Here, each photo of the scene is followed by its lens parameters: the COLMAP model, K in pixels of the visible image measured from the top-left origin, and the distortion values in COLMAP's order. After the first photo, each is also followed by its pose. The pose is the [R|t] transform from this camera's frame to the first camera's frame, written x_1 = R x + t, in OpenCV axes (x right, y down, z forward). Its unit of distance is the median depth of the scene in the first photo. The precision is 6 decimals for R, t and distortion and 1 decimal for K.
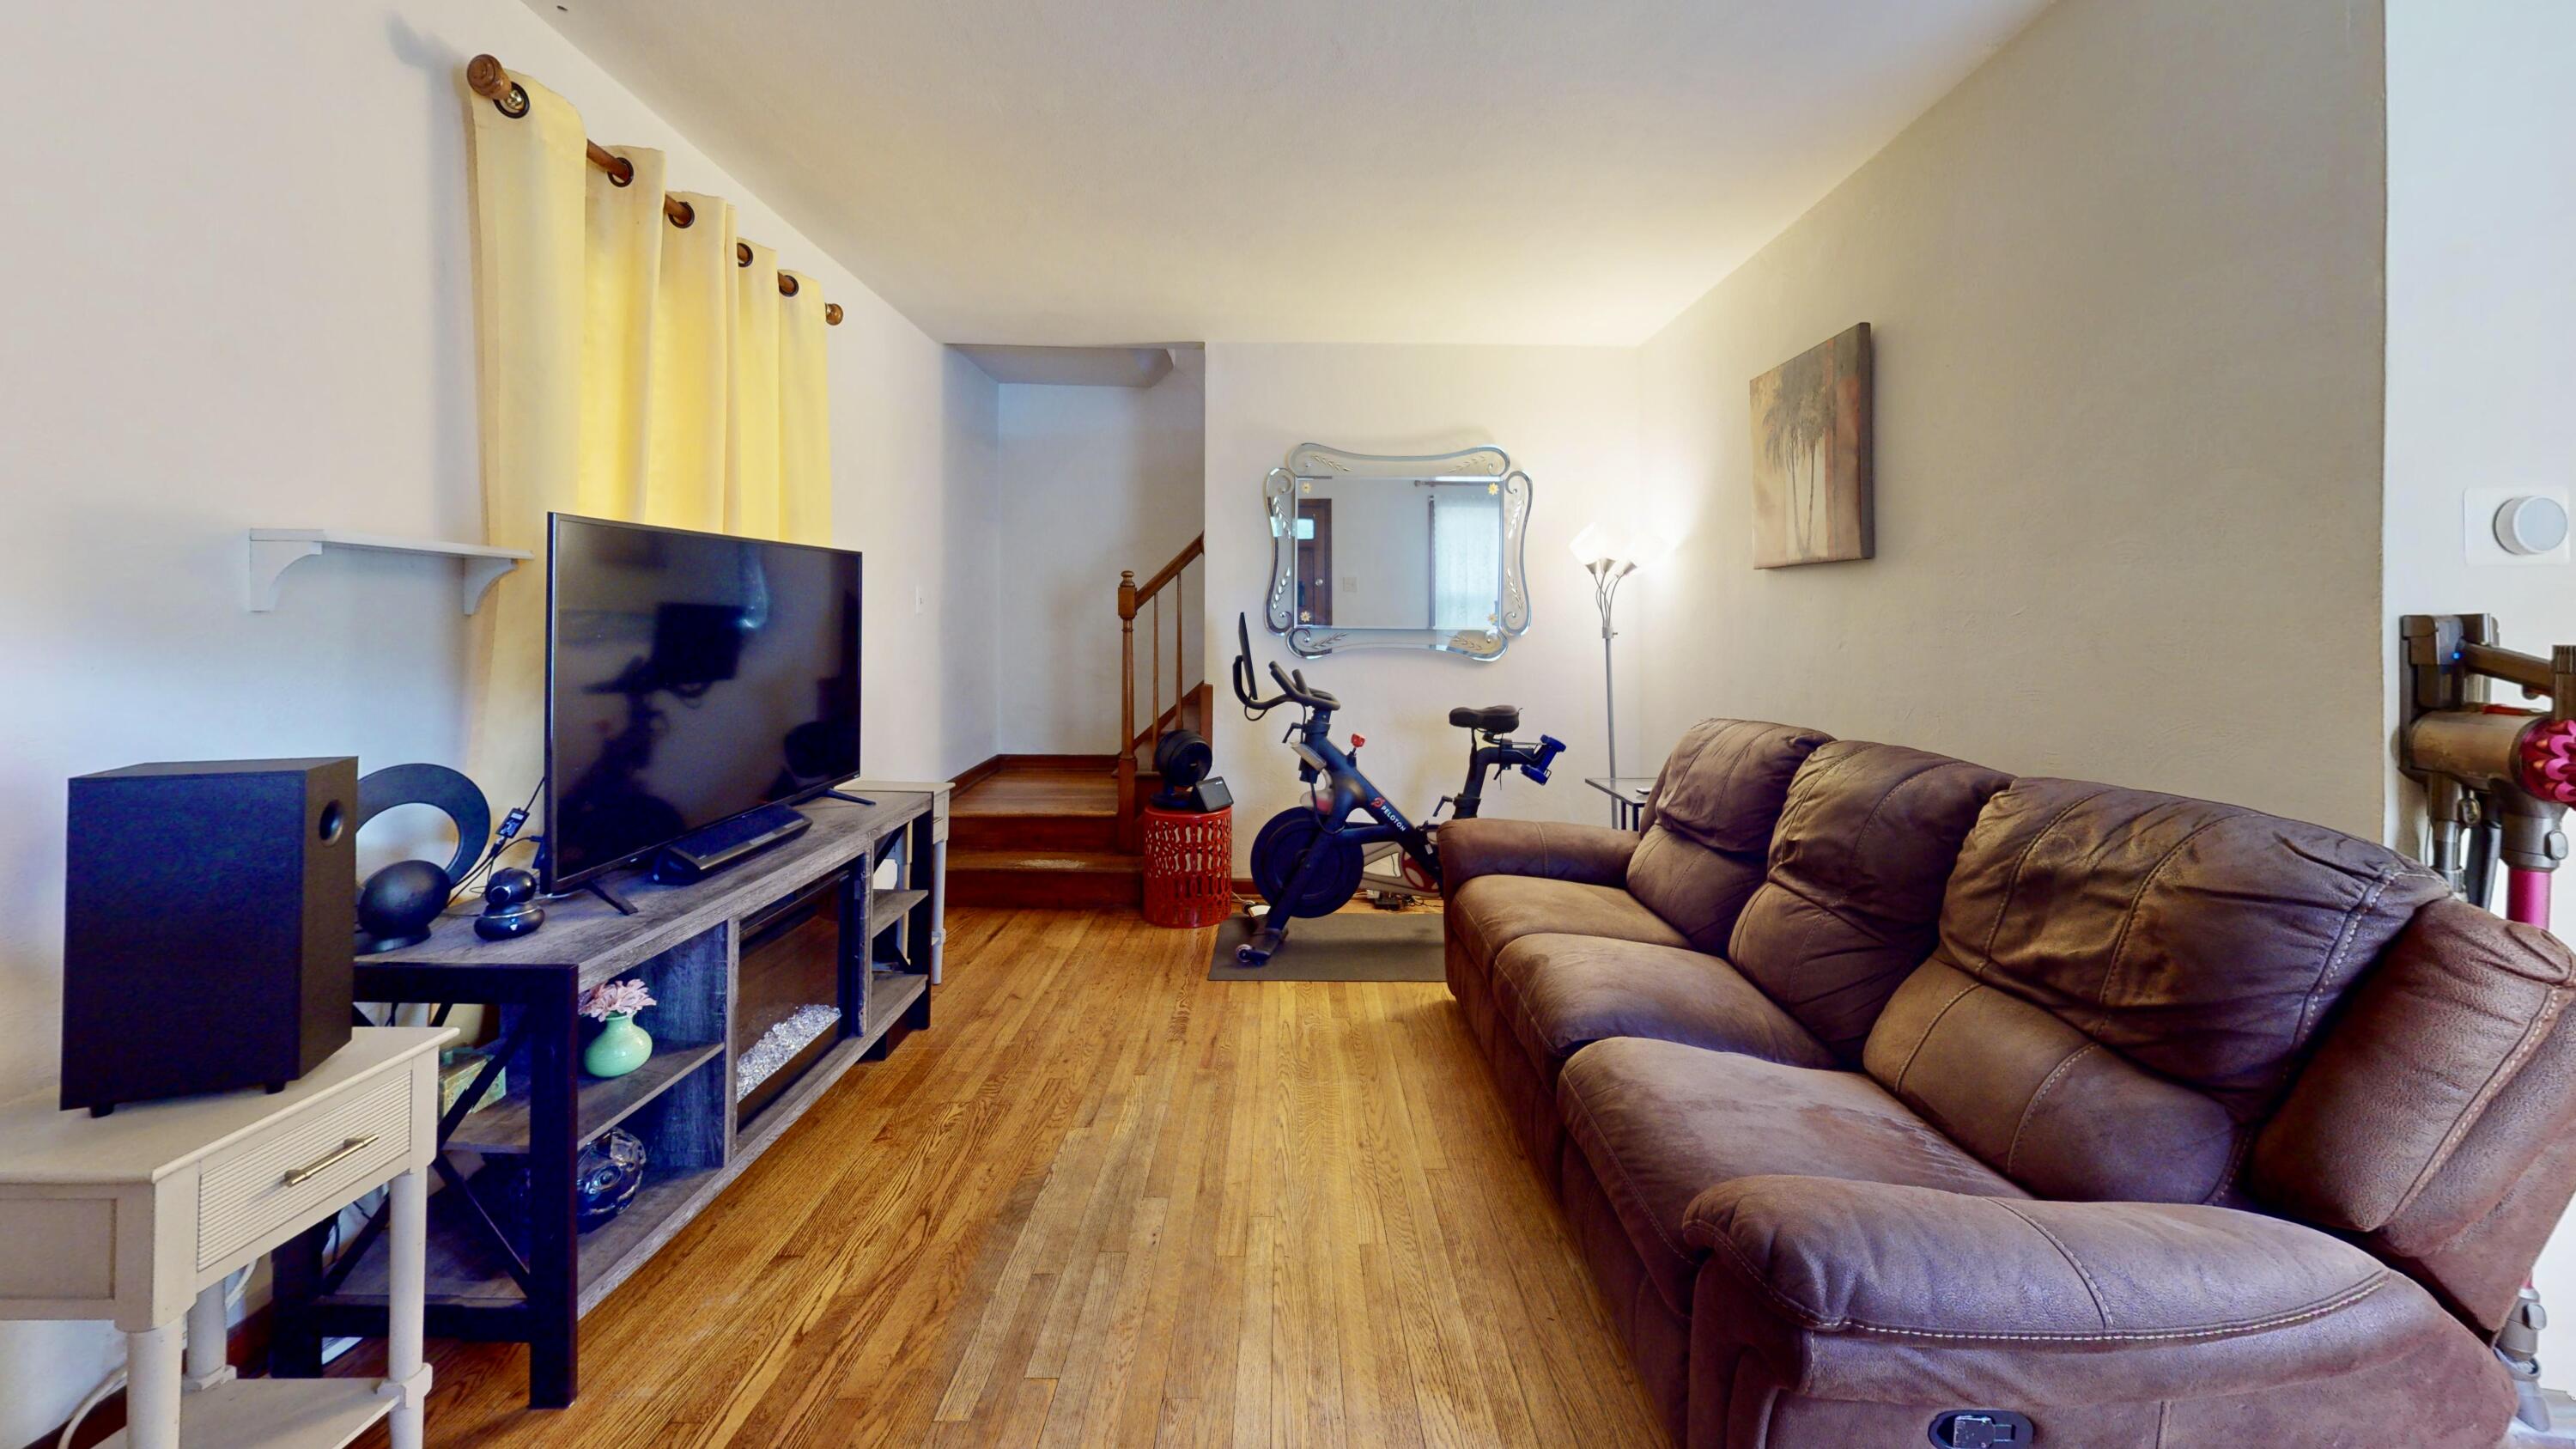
lens RADIAL K [[922.6, 0, 1338.9], [0, 922.6, 721.5], [0, 0, 1]] dist [-0.015504, 0.000604]
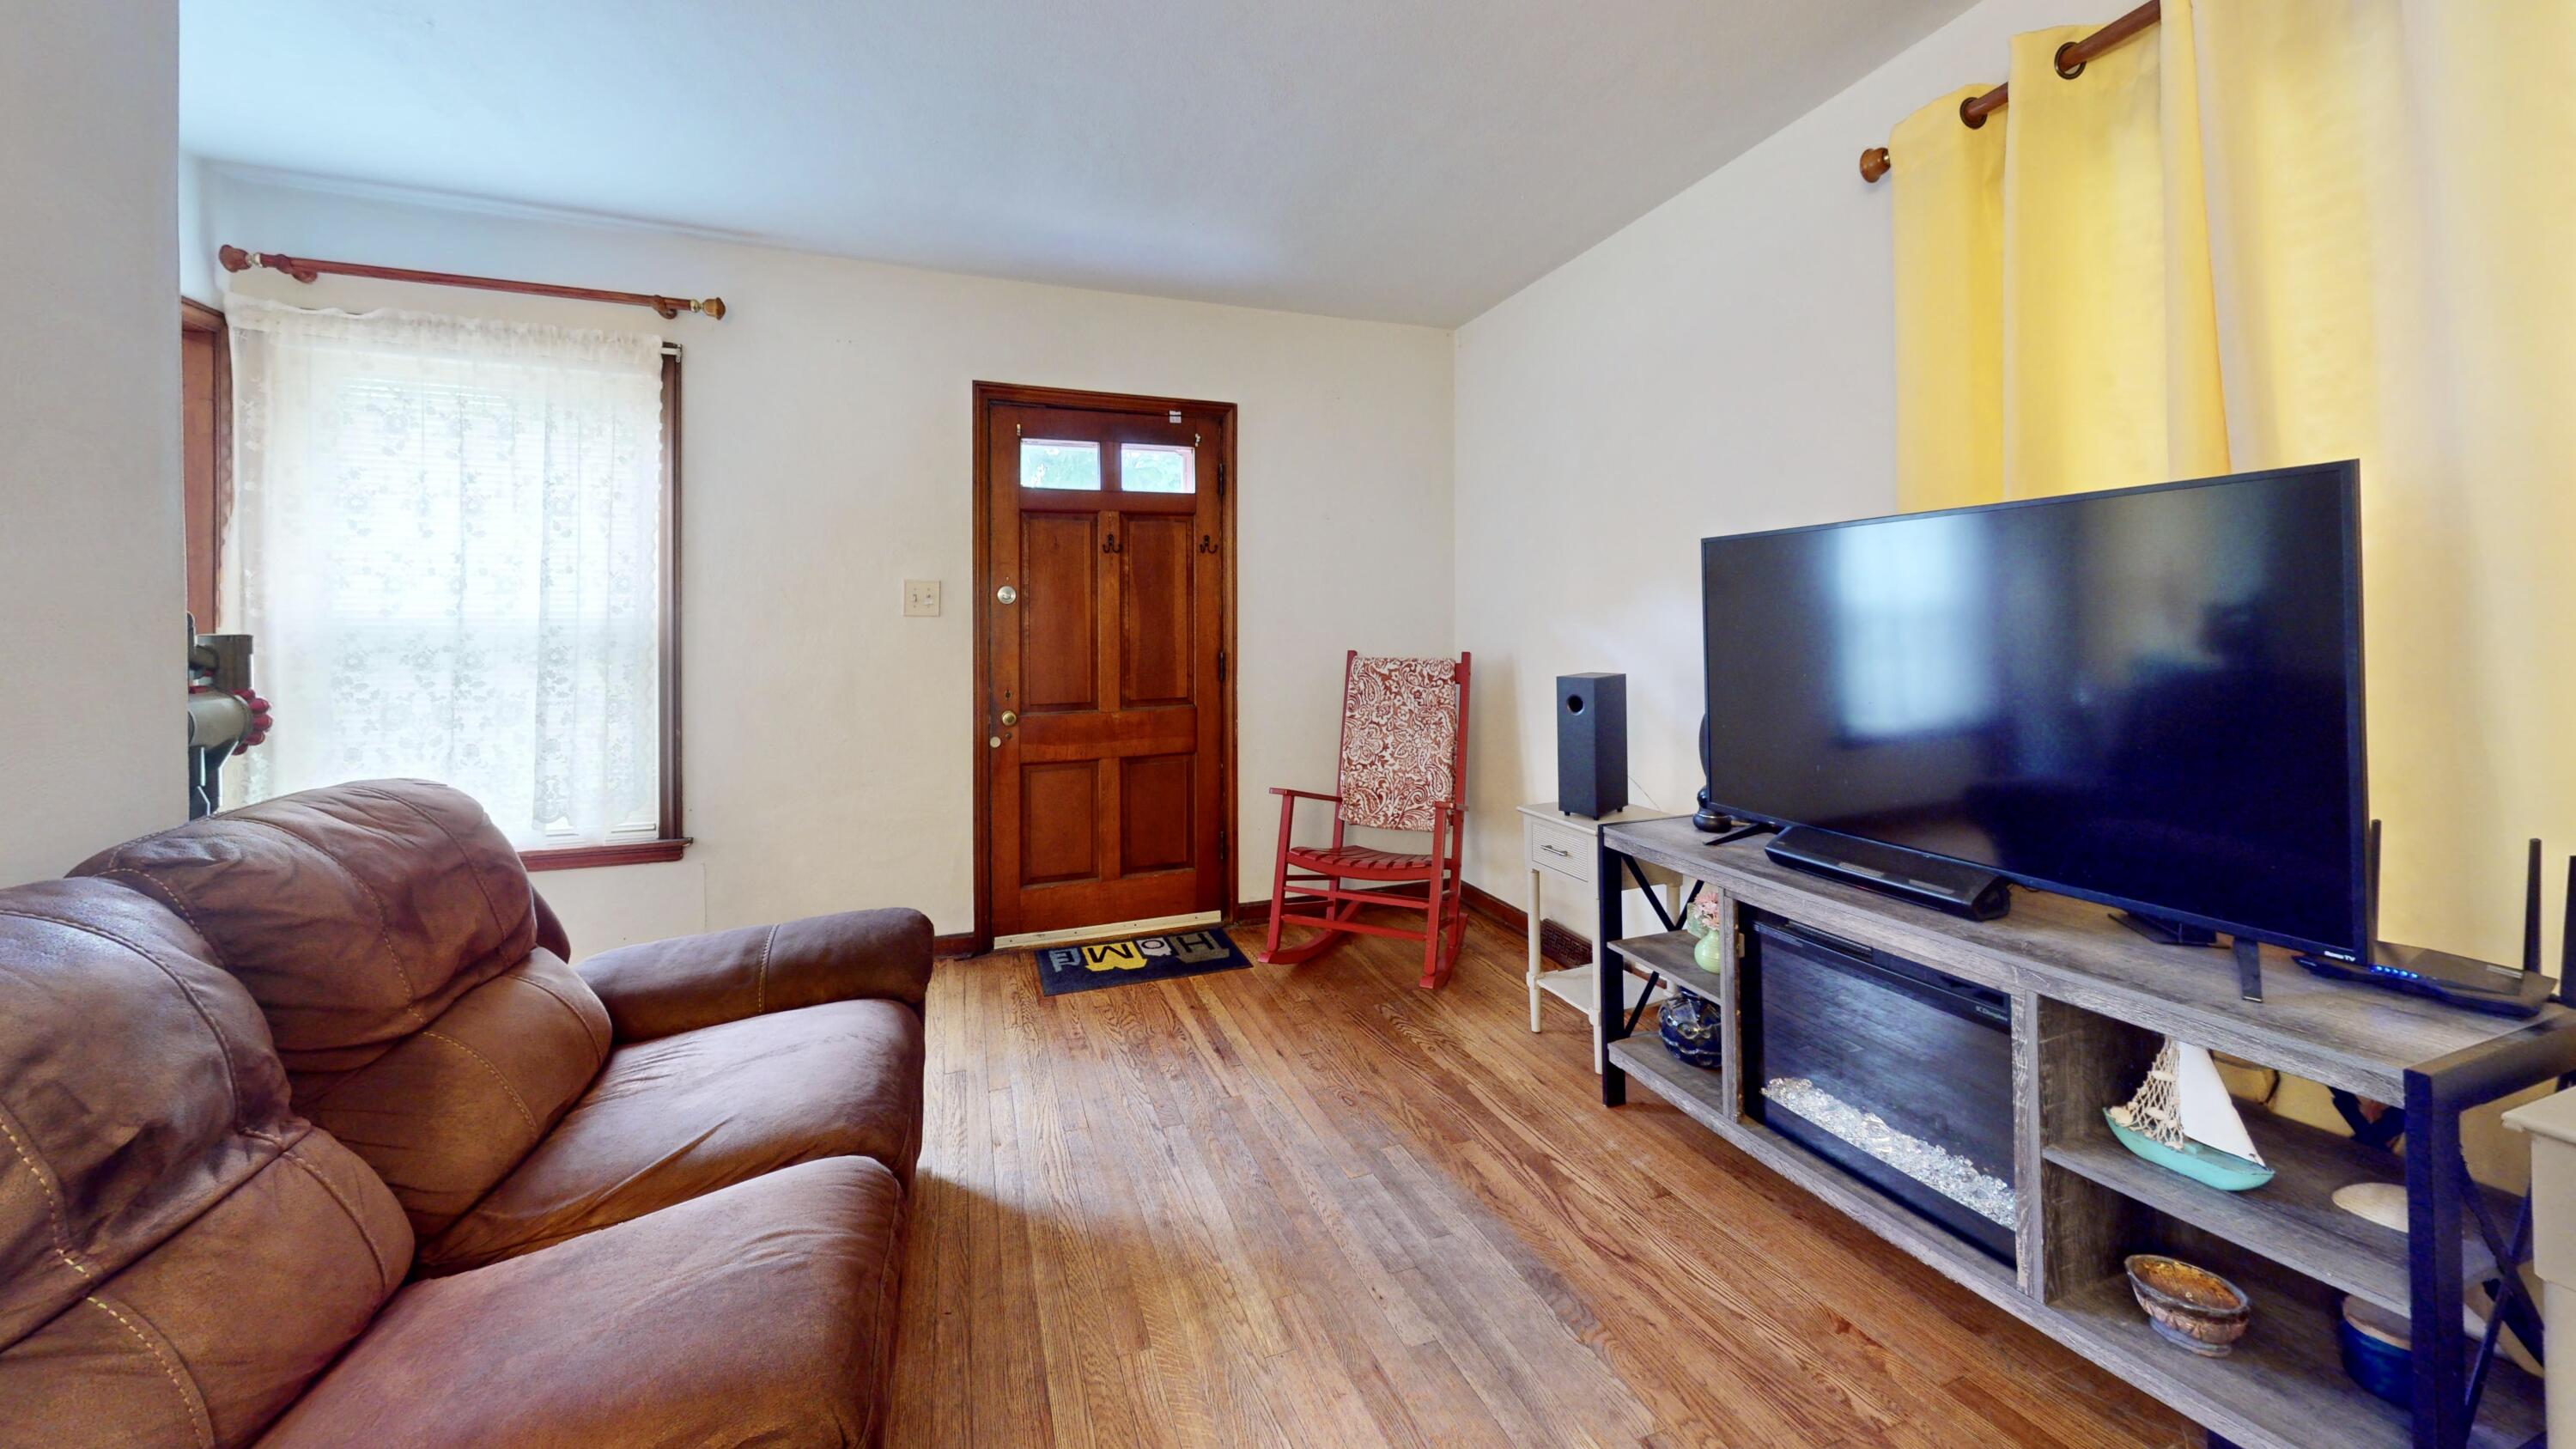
lens RADIAL K [[922.6, 0, 1259.9], [0, 922.6, 703.6], [0, 0, 1]] dist [-0.015504, 0.000604]
pose [[-0.946377, 0.036505, -0.320996, 0.091312], [-0.030864, 0.978835, 0.202310, -0.097777], [0.321588, 0.201369, -0.925220, 0.861130]]
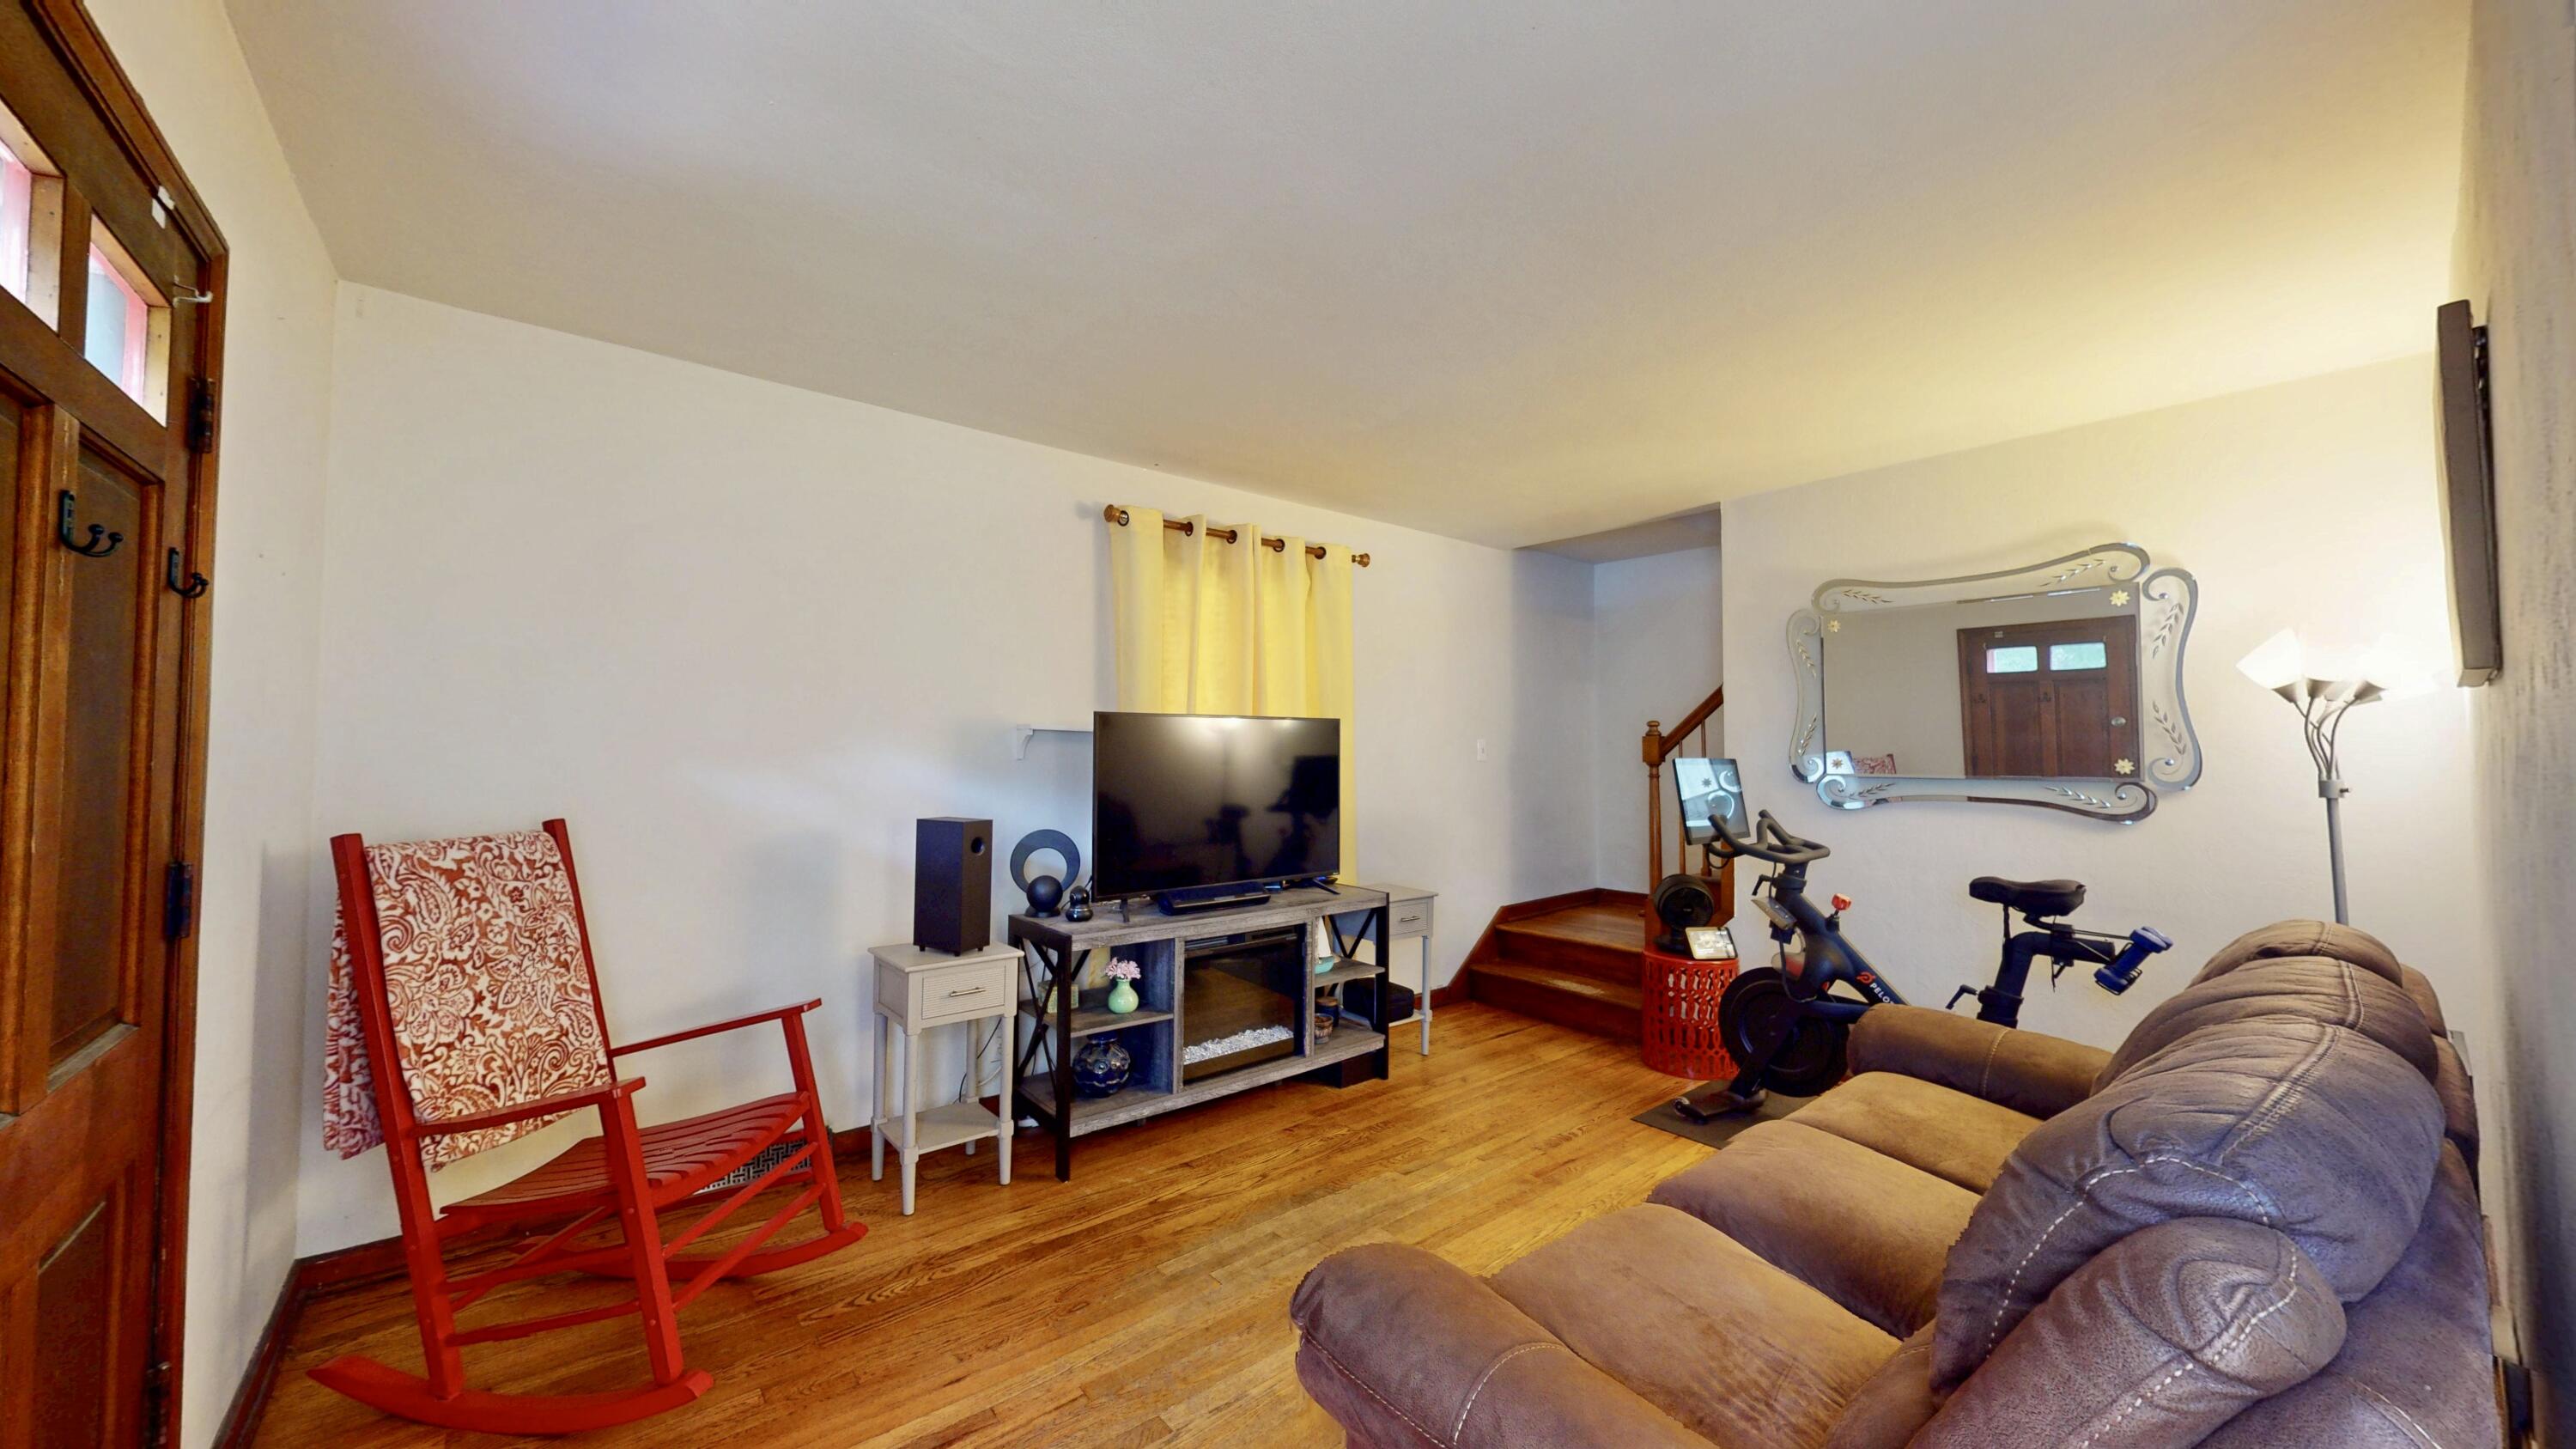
lens RADIAL K [[922.6, 0, 1303.6], [0, 922.6, 712.2], [0, 0, 1]] dist [-0.015504, 0.000604]
pose [[0.629287, -0.041231, -0.776078, 0.388779], [-0.090280, 0.987953, -0.125692, -0.002948], [0.771911, 0.149161, 0.617984, 0.026913]]
